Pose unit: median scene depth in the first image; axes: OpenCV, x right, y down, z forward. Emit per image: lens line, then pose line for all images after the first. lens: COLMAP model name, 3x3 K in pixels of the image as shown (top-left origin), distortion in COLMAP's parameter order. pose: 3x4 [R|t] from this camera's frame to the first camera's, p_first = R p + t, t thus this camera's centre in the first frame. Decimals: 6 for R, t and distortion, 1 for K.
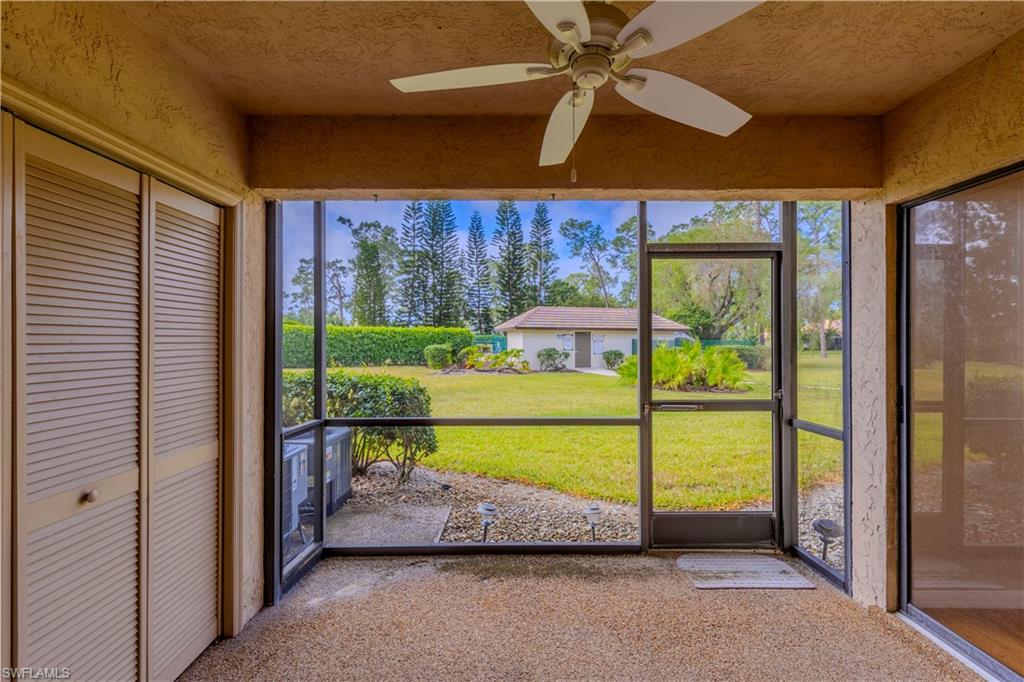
lens RADIAL K [[458.3, 0, 514.8], [0, 458.3, 339.4], [0, 0, 1]] dist [0.002379, 0.001706]
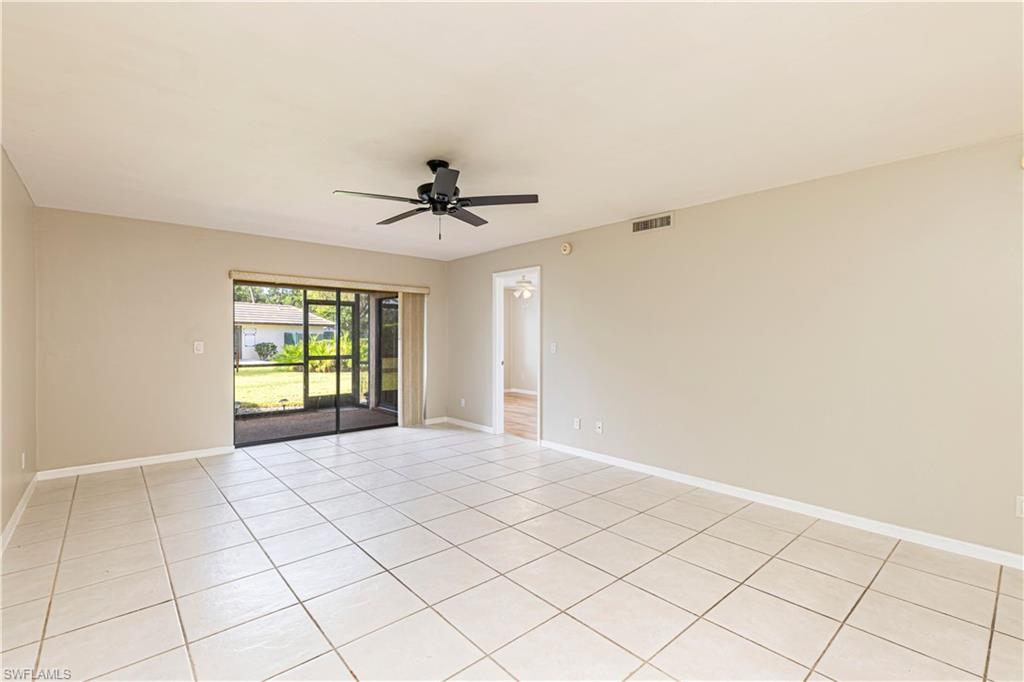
lens RADIAL K [[458.3, 0, 512.1], [0, 458.3, 334.3], [0, 0, 1]] dist [0.002379, 0.001706]
pose [[0.752976, -0.002245, 0.658044, -0.109279], [-0.001967, 0.999982, 0.005663, -0.004547], [-0.658045, -0.005559, 0.752958, -0.346799]]
